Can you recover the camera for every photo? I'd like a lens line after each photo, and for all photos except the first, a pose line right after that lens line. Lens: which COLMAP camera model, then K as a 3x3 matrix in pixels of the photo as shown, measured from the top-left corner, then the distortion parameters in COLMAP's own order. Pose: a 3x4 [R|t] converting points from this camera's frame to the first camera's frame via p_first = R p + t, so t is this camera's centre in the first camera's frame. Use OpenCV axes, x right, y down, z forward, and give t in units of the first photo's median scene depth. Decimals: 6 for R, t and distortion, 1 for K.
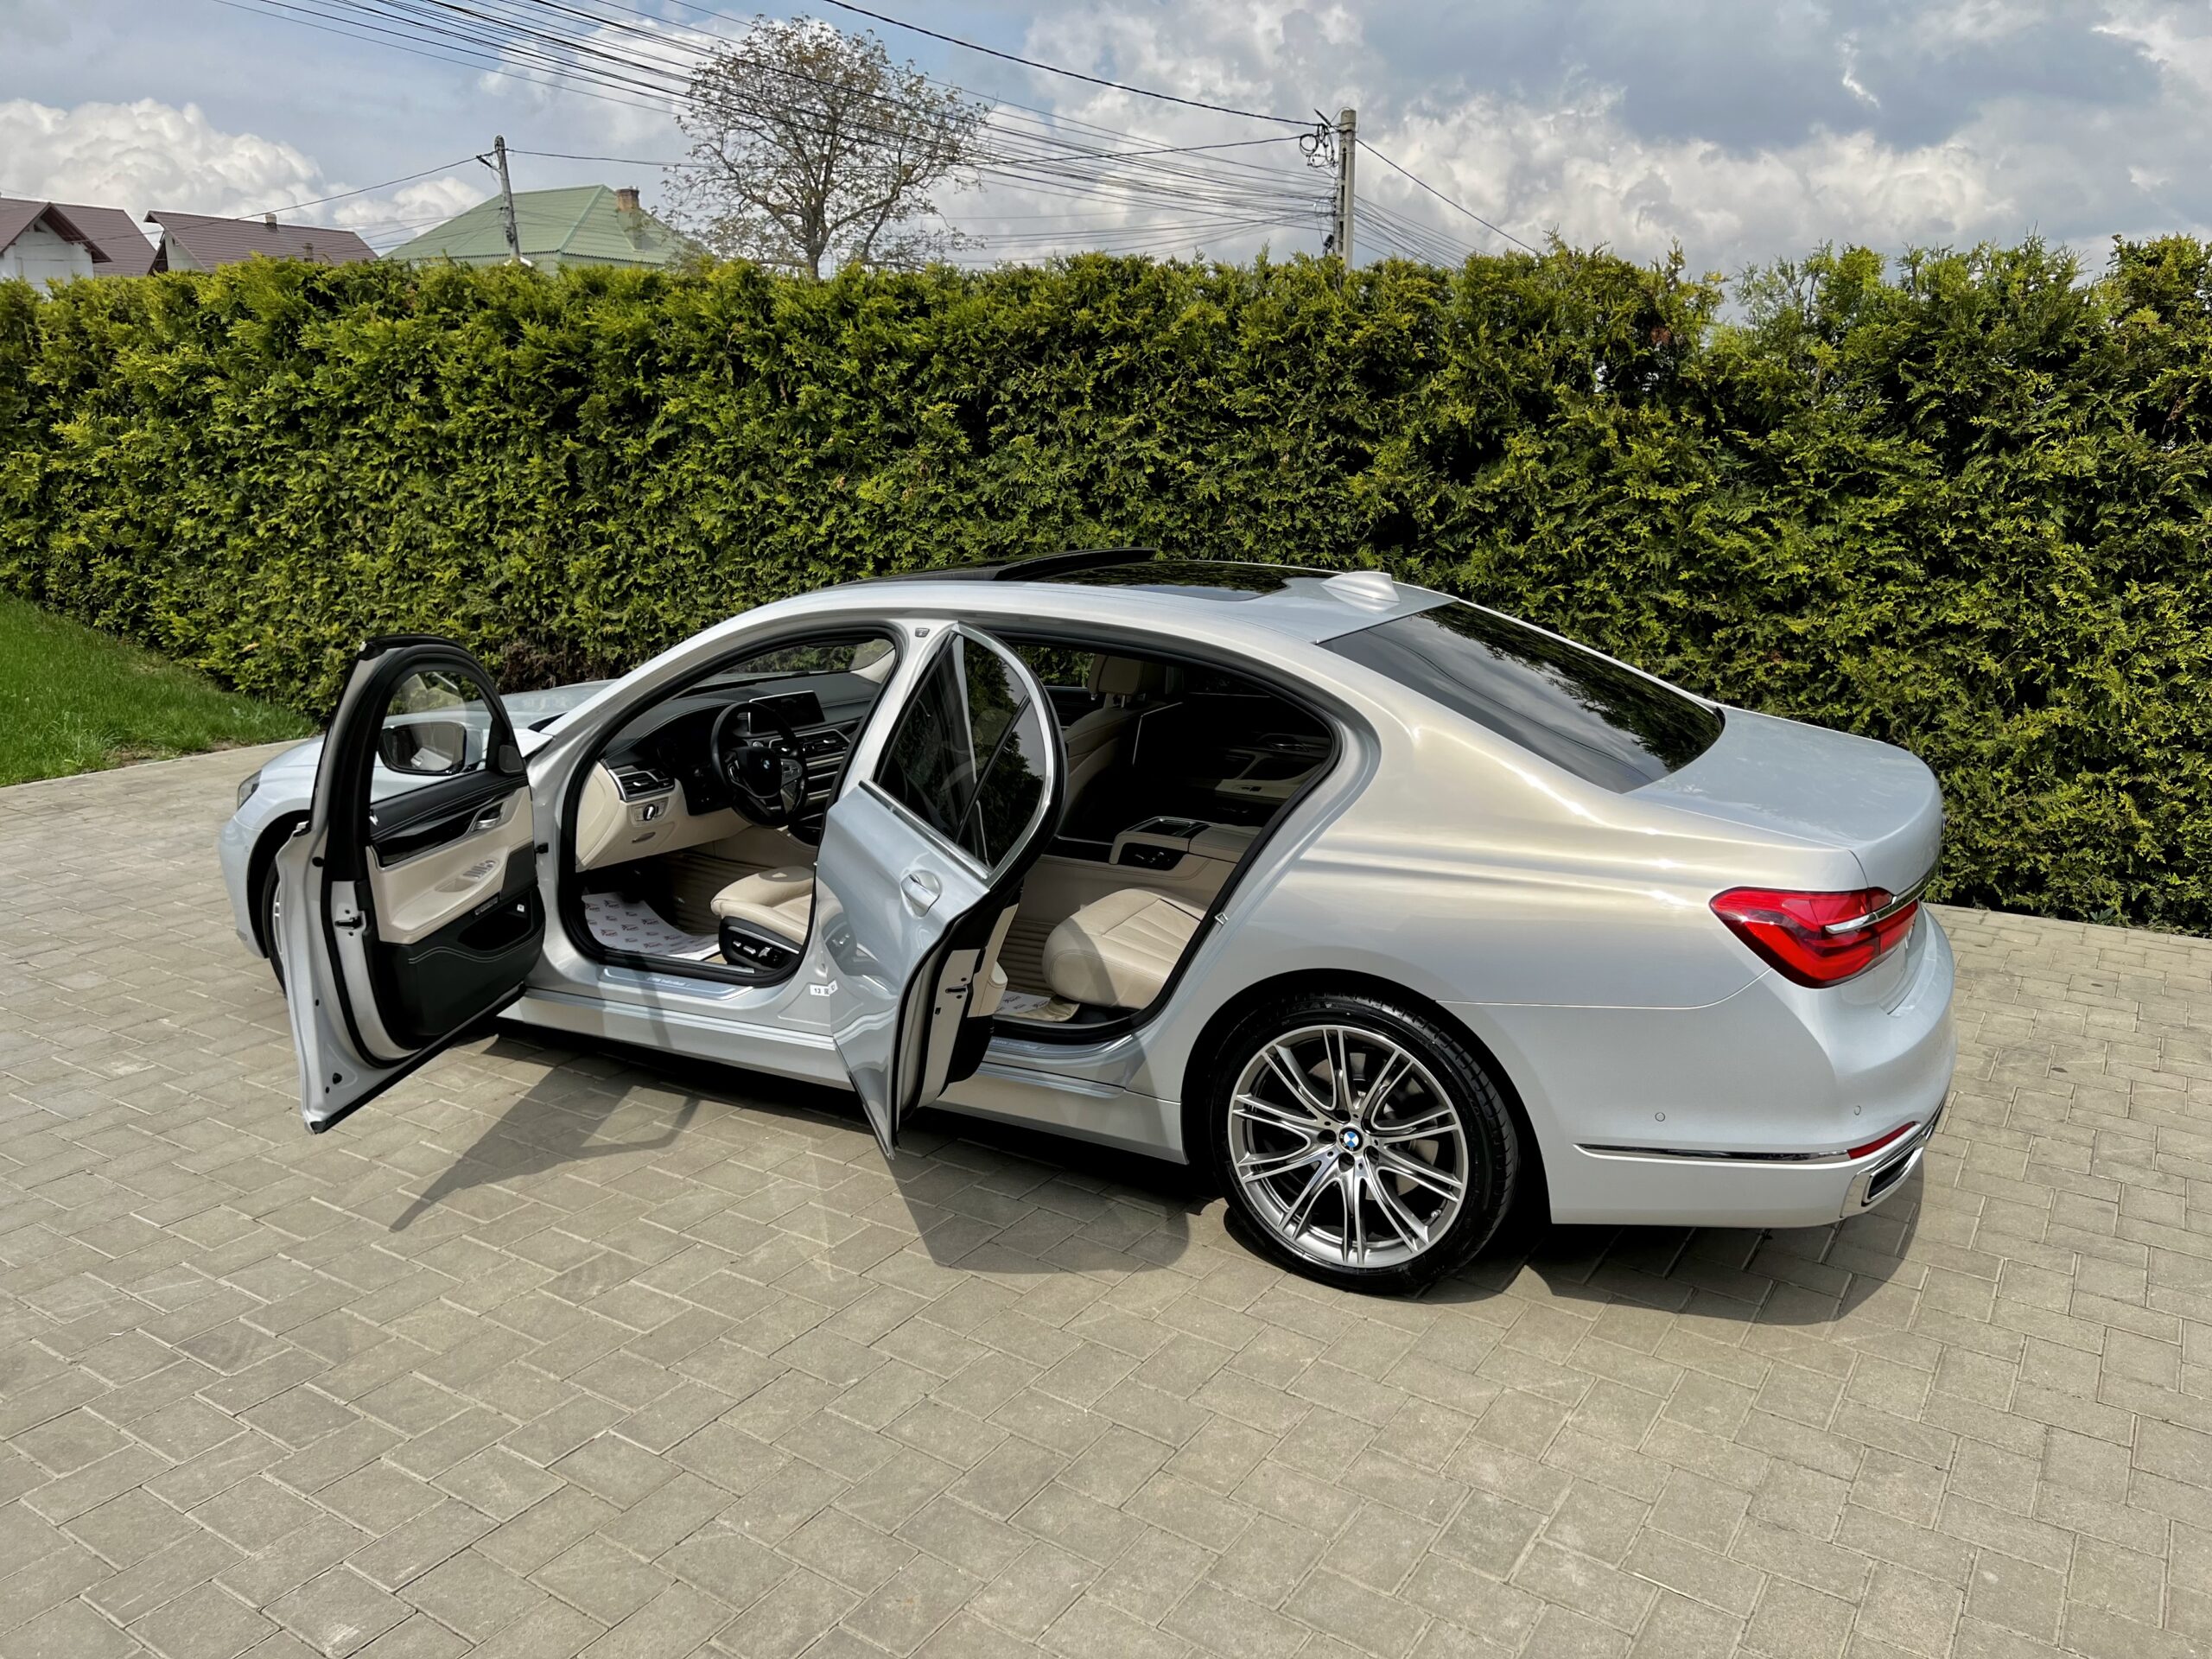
lens RADIAL K [[1639.5, 0, 1127.7], [0, 1639.5, 836.6], [0, 0, 1]] dist [0.057233, -0.064480]
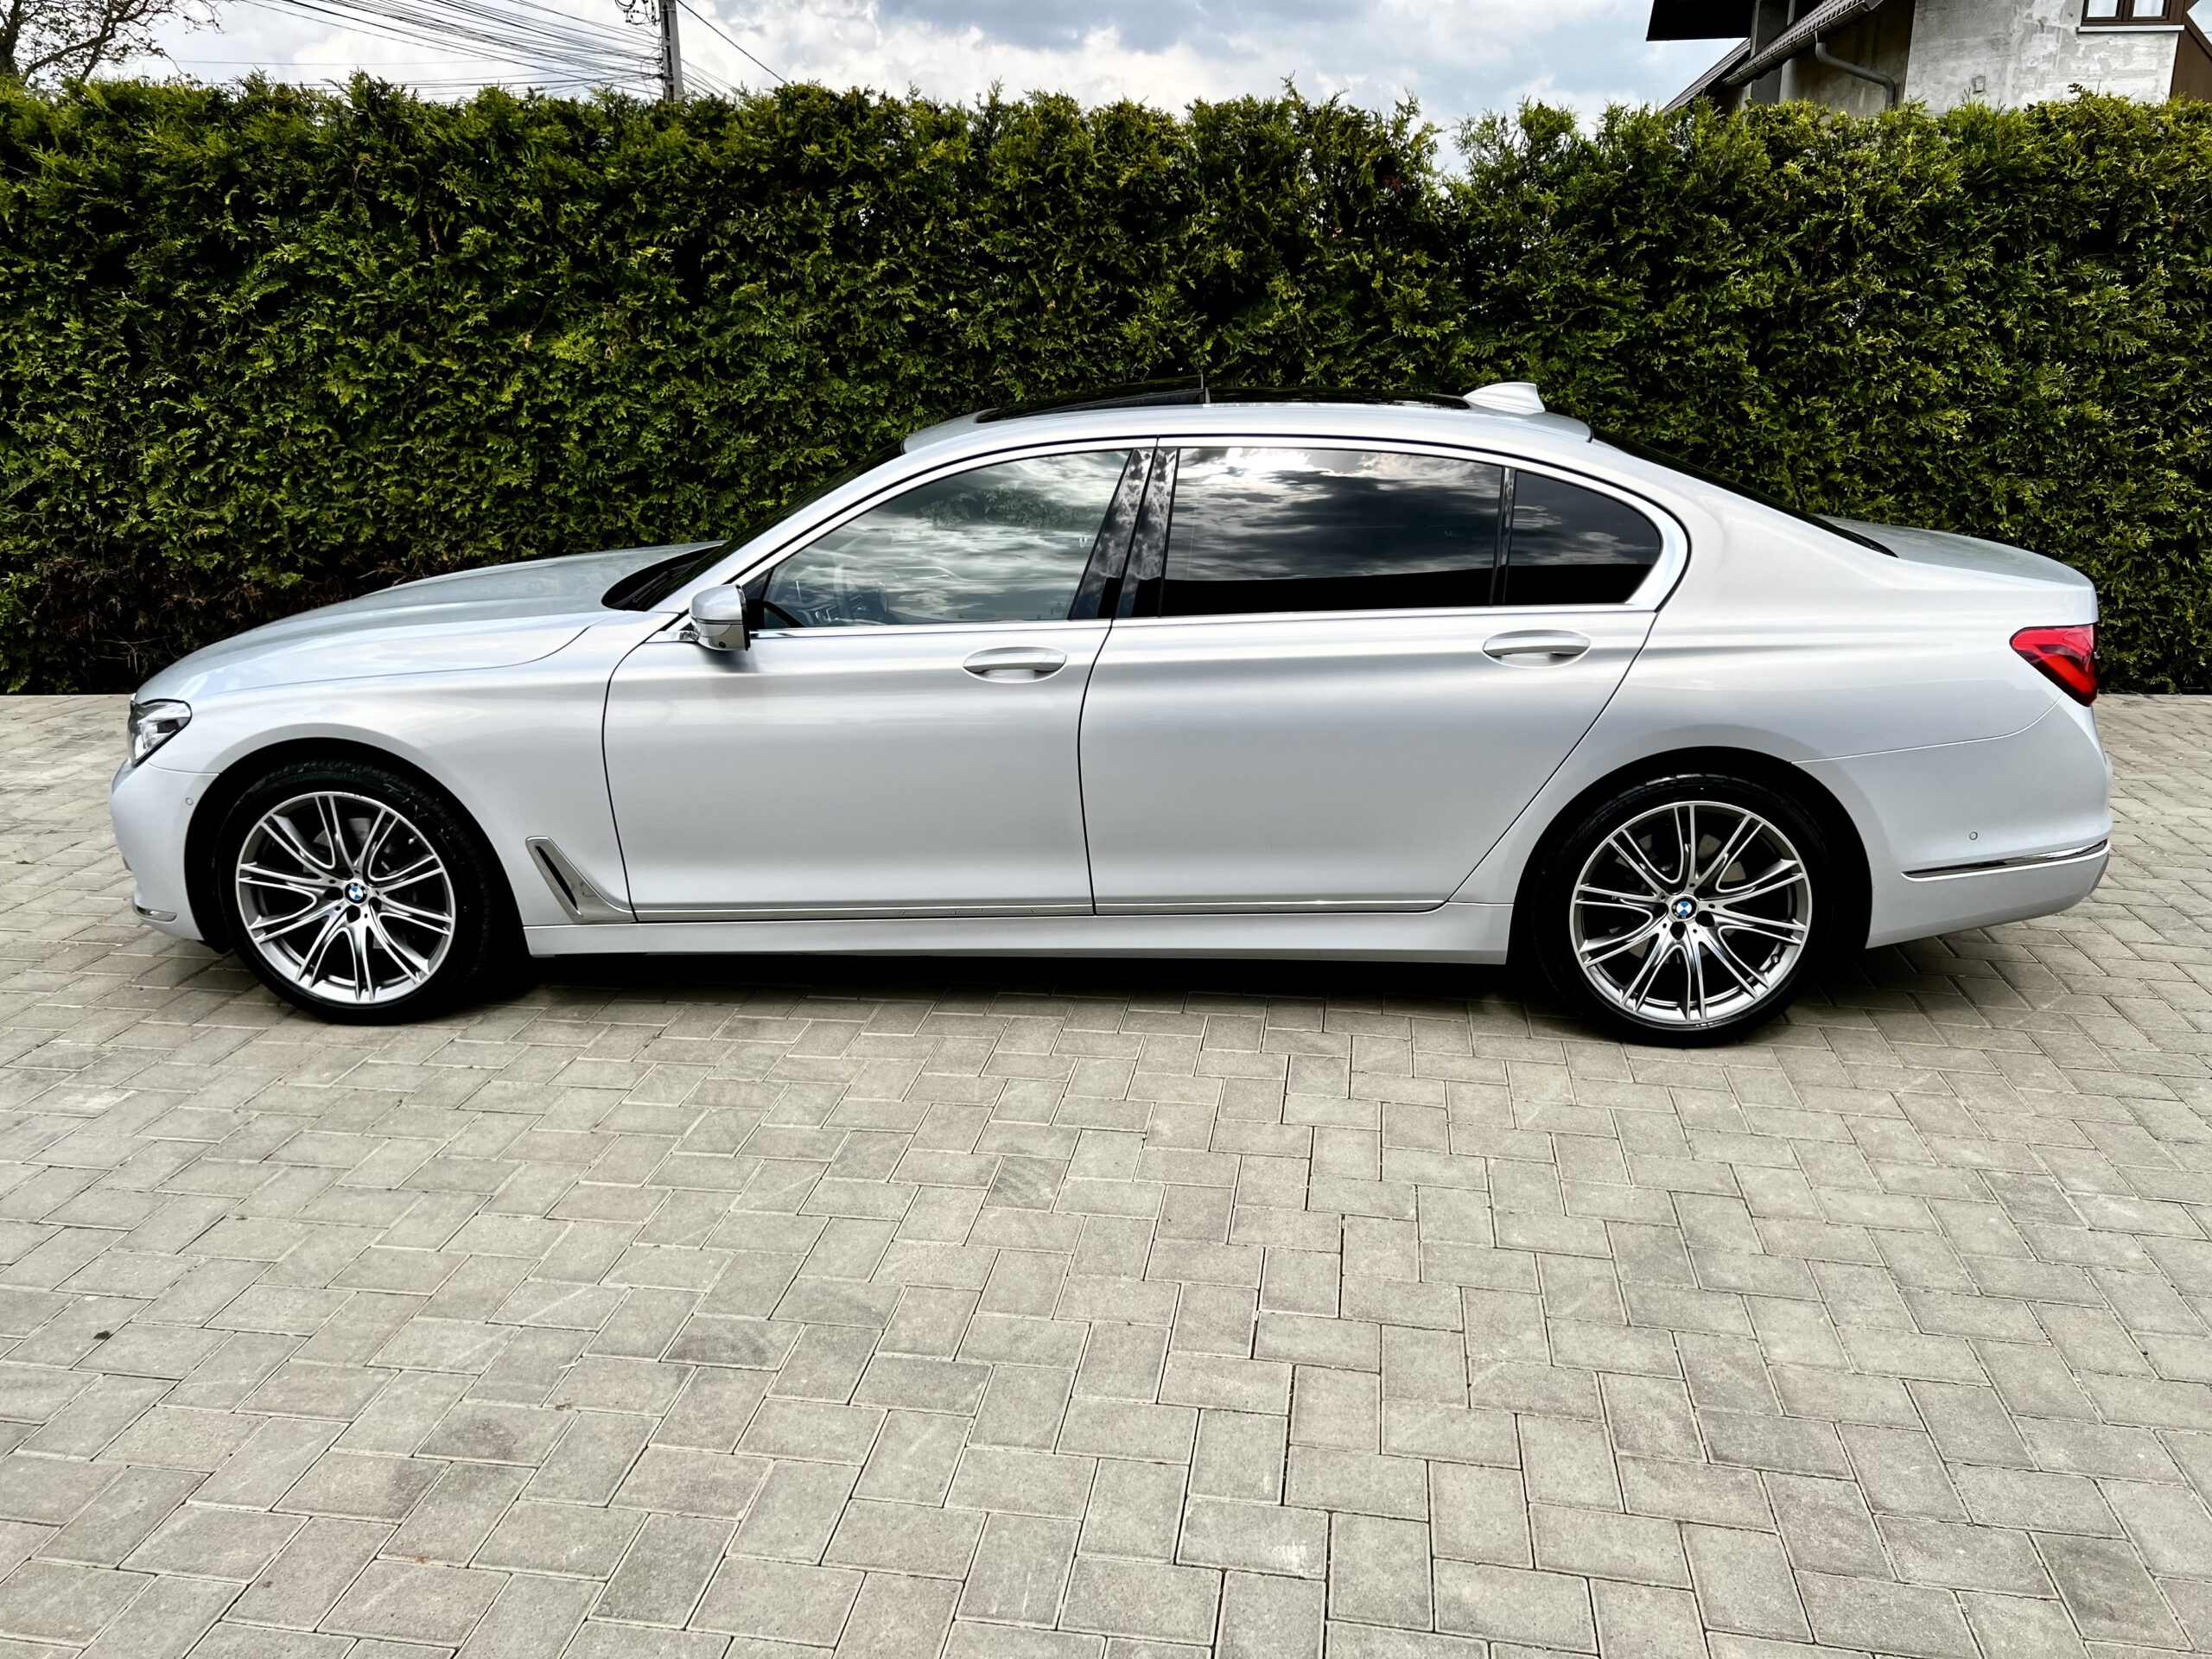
lens RADIAL K [[1642.4, 0, 1129.3], [0, 1642.4, 829.2], [0, 0, 1]] dist [0.039329, -0.040039]
pose [[0.915866, -0.131180, 0.379447, -0.266198], [0.108177, 0.990791, 0.081426, 0.004913], [-0.386635, -0.033528, 0.921623, 0.062637]]
